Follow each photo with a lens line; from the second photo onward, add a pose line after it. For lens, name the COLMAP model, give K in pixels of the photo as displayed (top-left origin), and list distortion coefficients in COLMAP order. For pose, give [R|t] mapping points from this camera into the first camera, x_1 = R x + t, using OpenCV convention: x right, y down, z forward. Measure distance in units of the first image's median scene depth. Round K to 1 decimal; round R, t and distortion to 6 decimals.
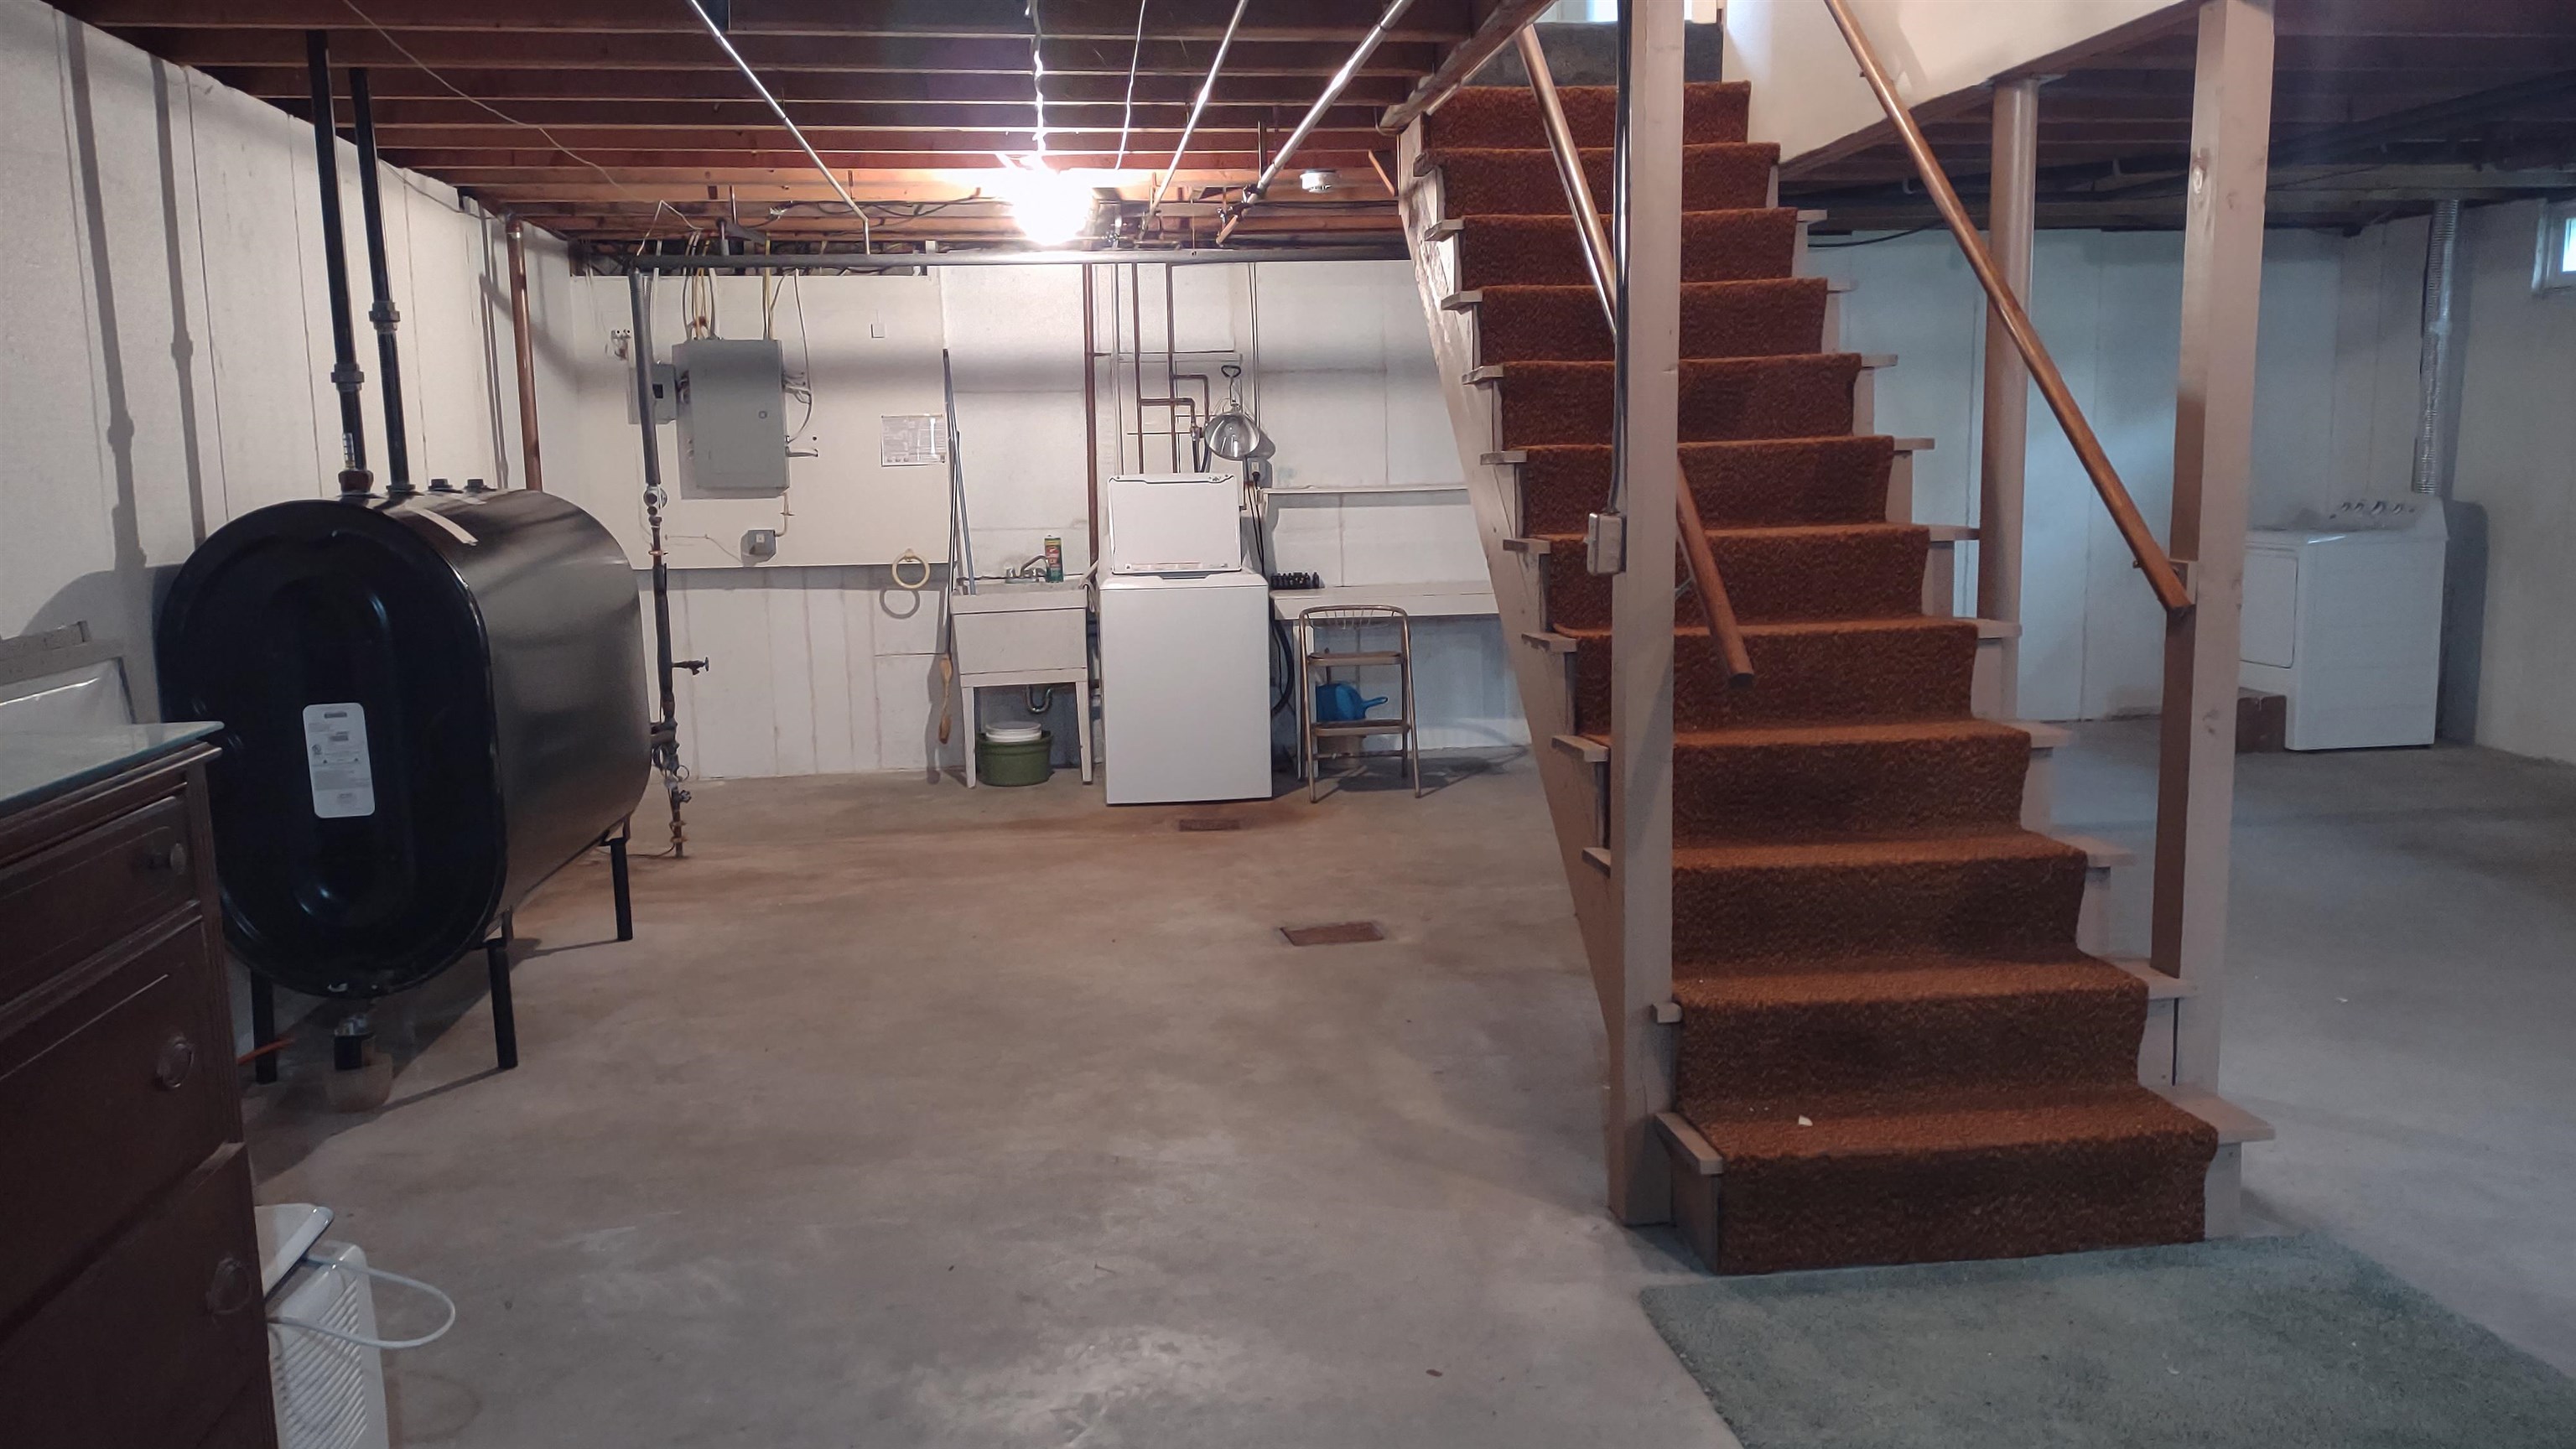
lens RADIAL K [[1913.7, 0, 1351.1], [0, 1913.7, 730.7], [0, 0, 1]] dist [0.059732, -0.053734]
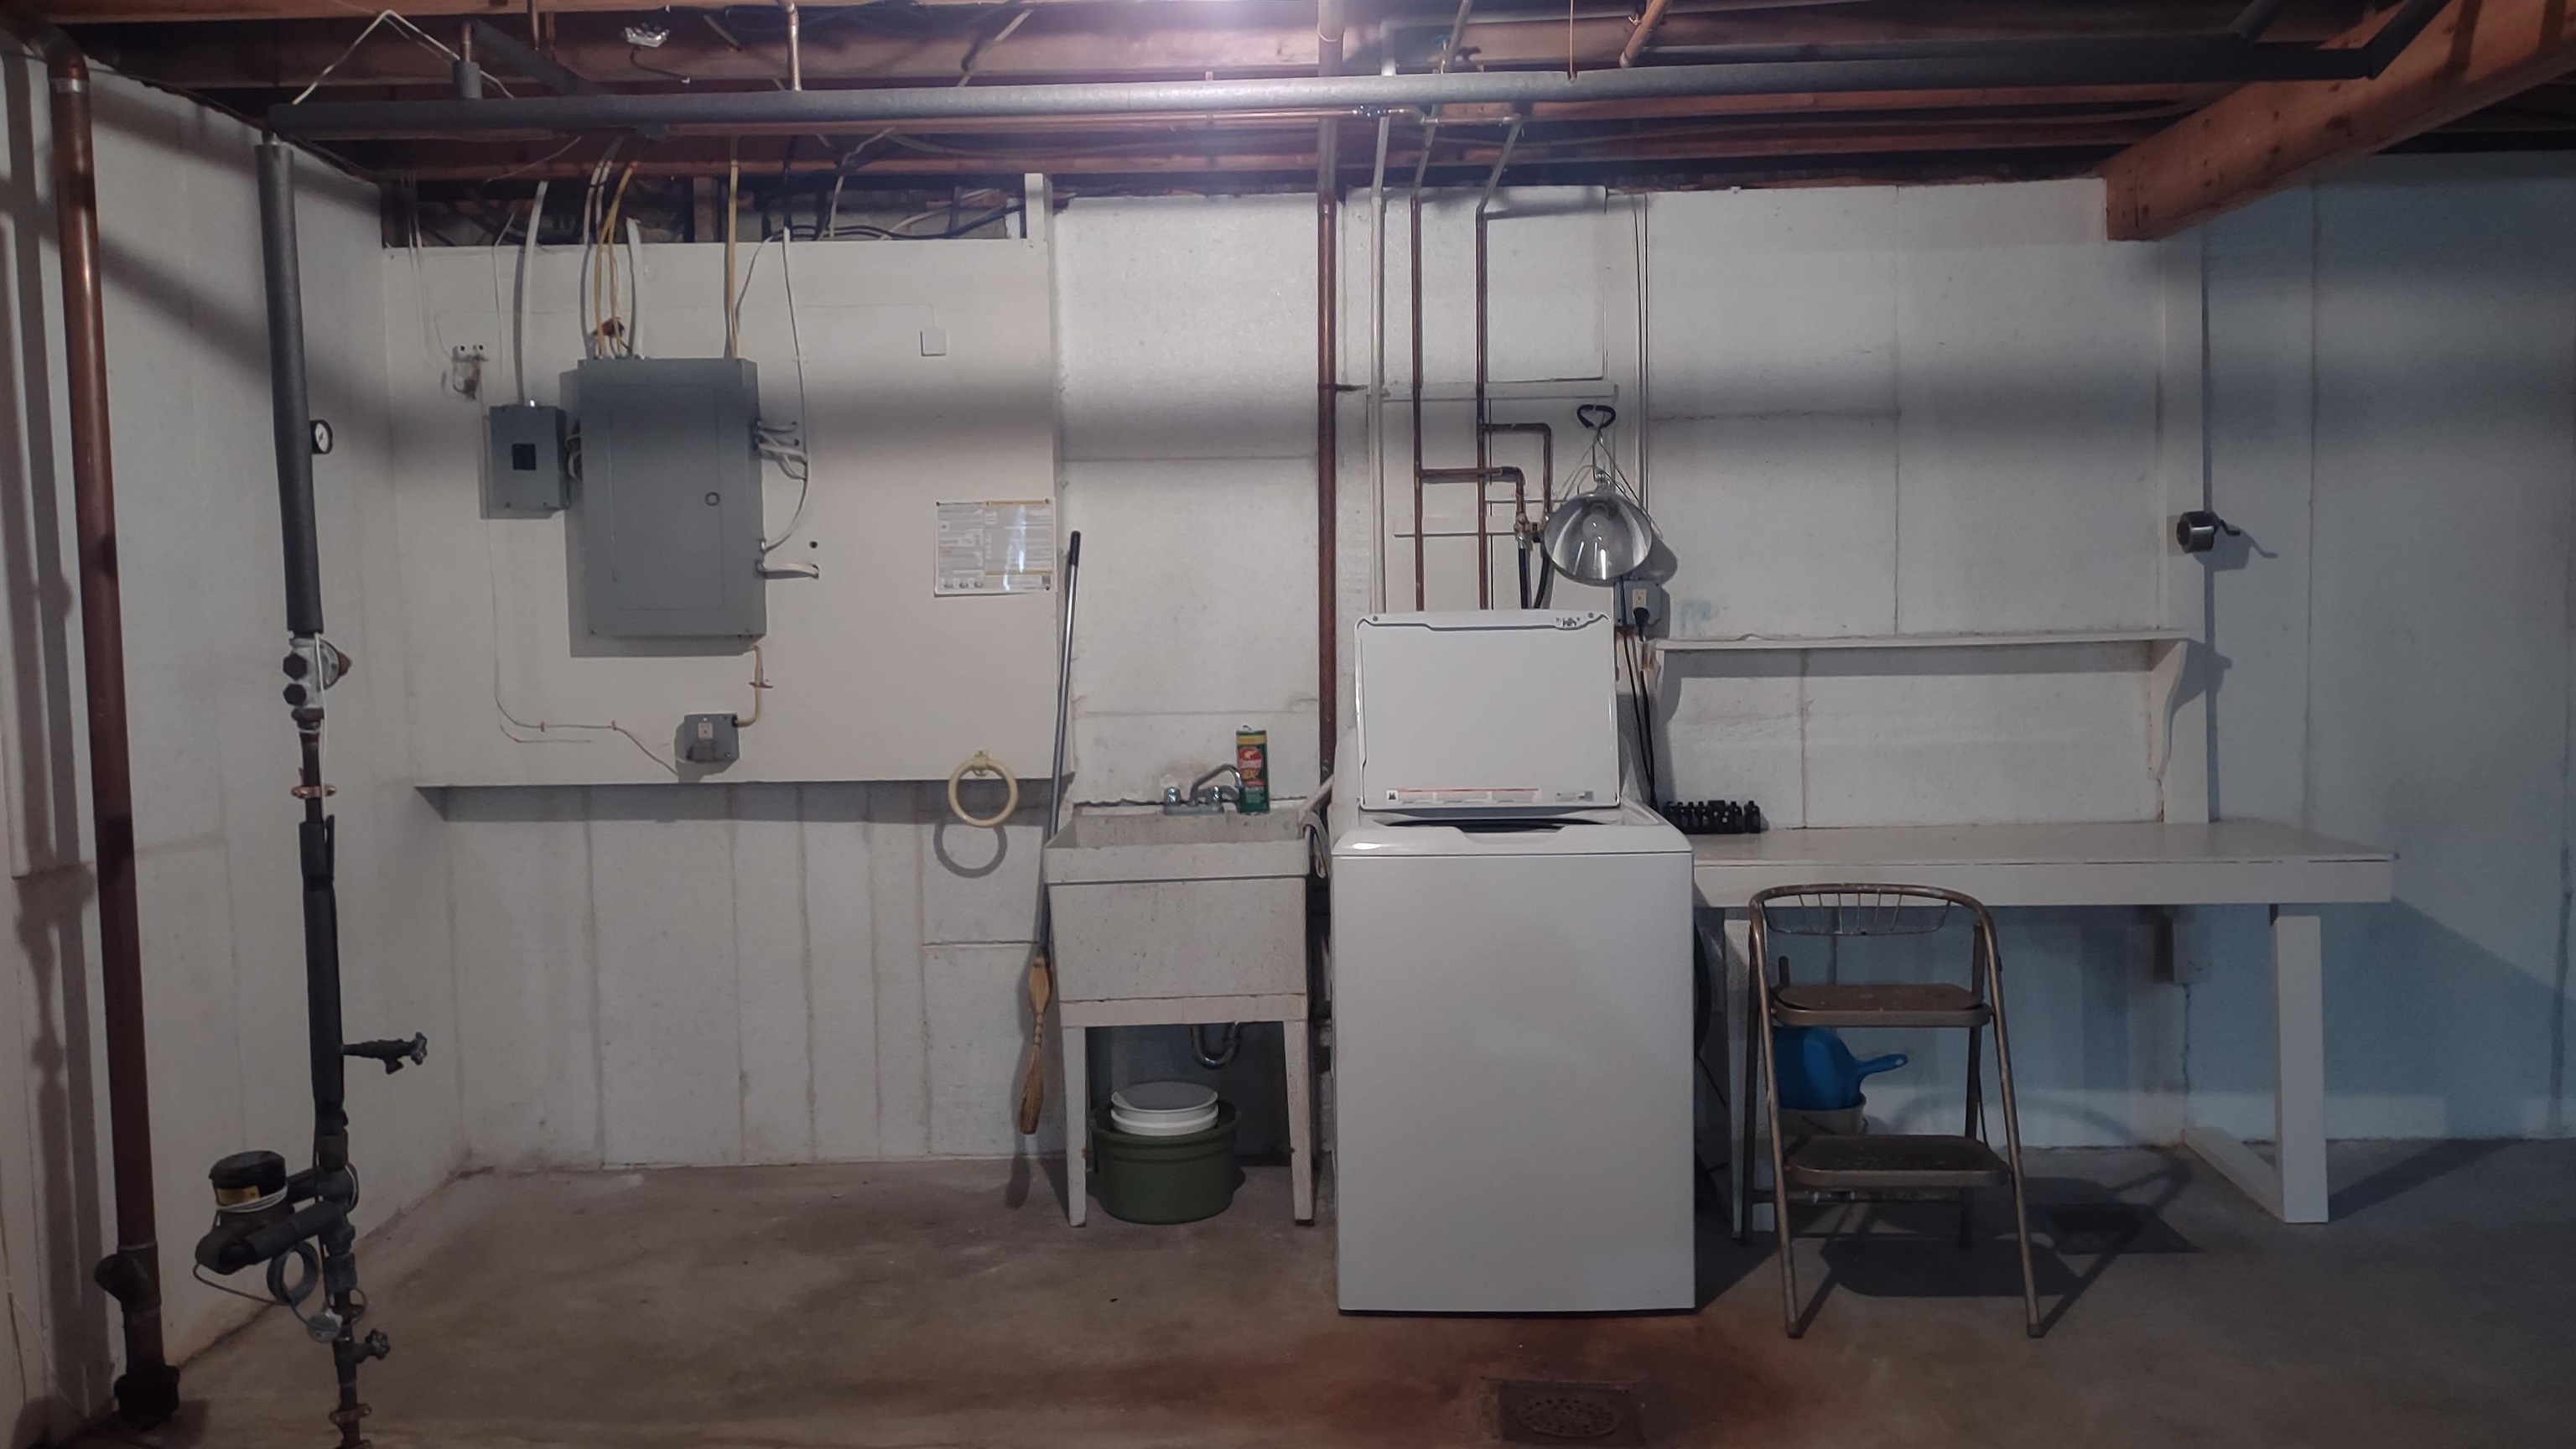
lens RADIAL K [[1913.7, 0, 1282.1], [0, 1913.7, 721.5], [0, 0, 1]] dist [0.059732, -0.053734]
pose [[0.986430, 0.011873, -0.163755, -0.062835], [-0.024488, 0.996865, -0.075234, -0.066026], [0.162349, 0.078223, 0.983628, 0.499777]]
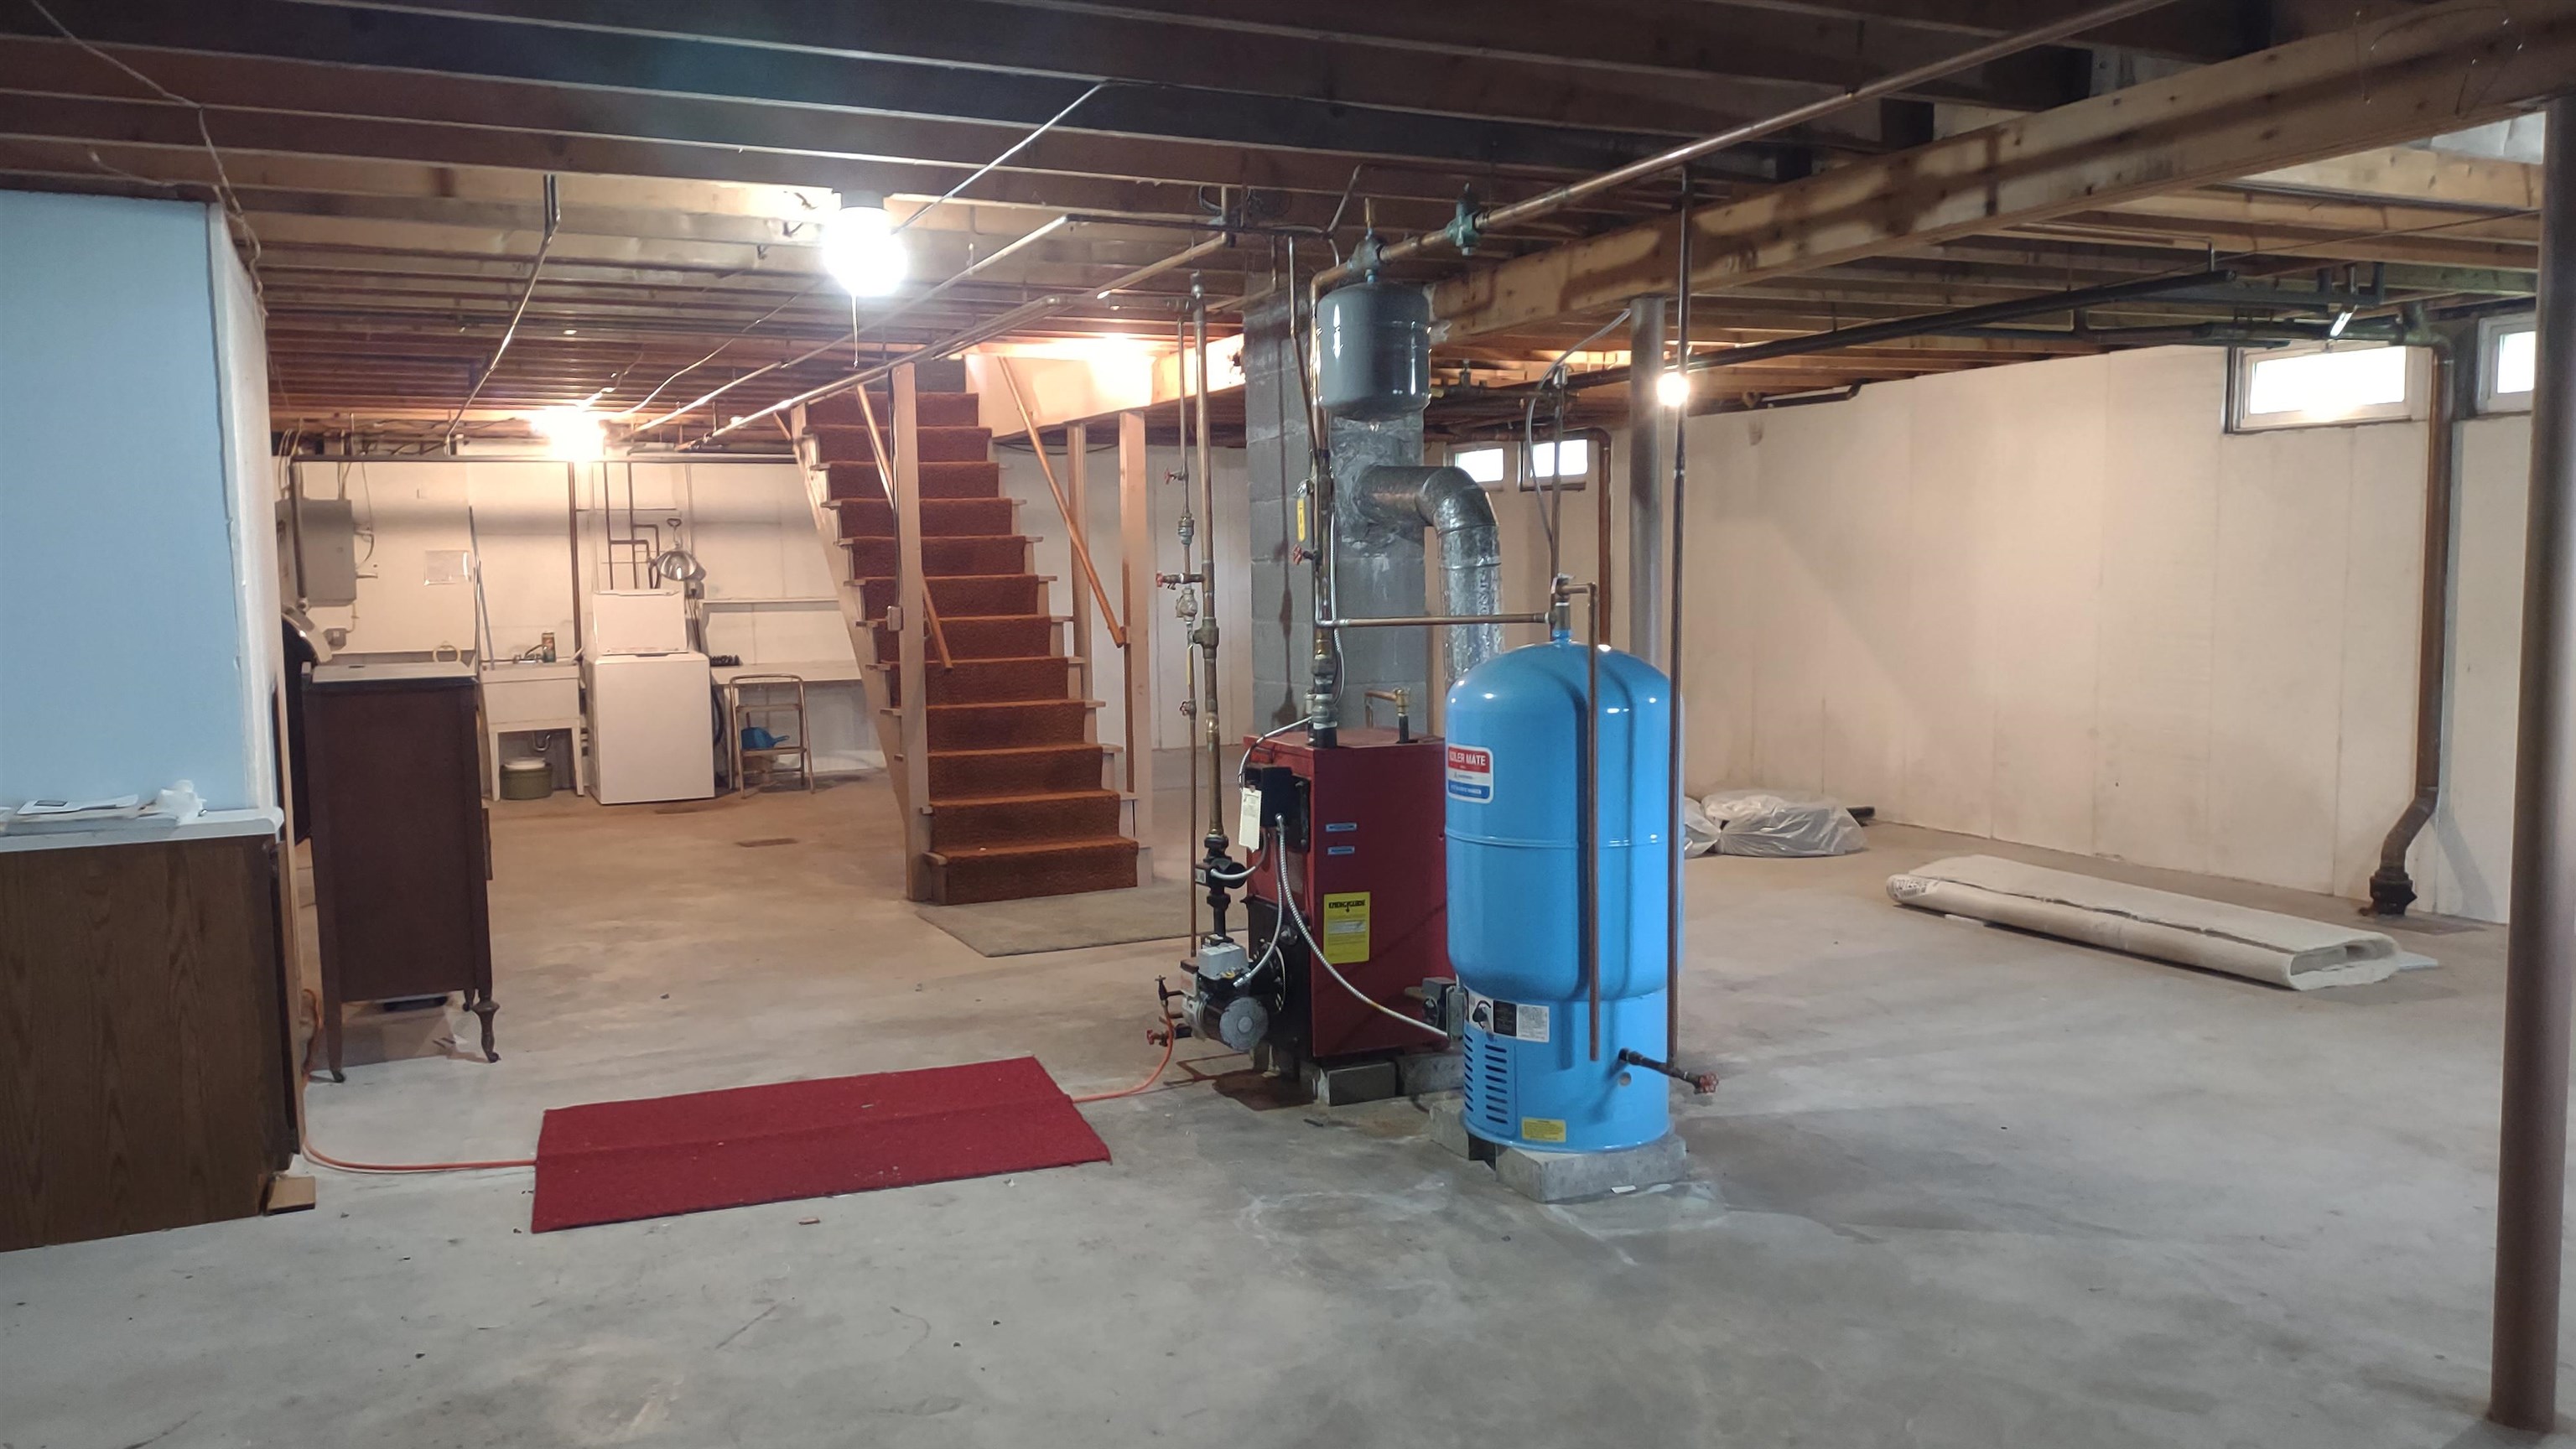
lens RADIAL K [[1913.7, 0, 1339.7], [0, 1913.7, 761.5], [0, 0, 1]] dist [0.059732, -0.053734]
pose [[0.951963, -0.026123, 0.305096, -0.032892], [0.039629, 0.998486, -0.038158, 0.082633], [-0.303637, 0.048416, 0.951557, -0.620548]]
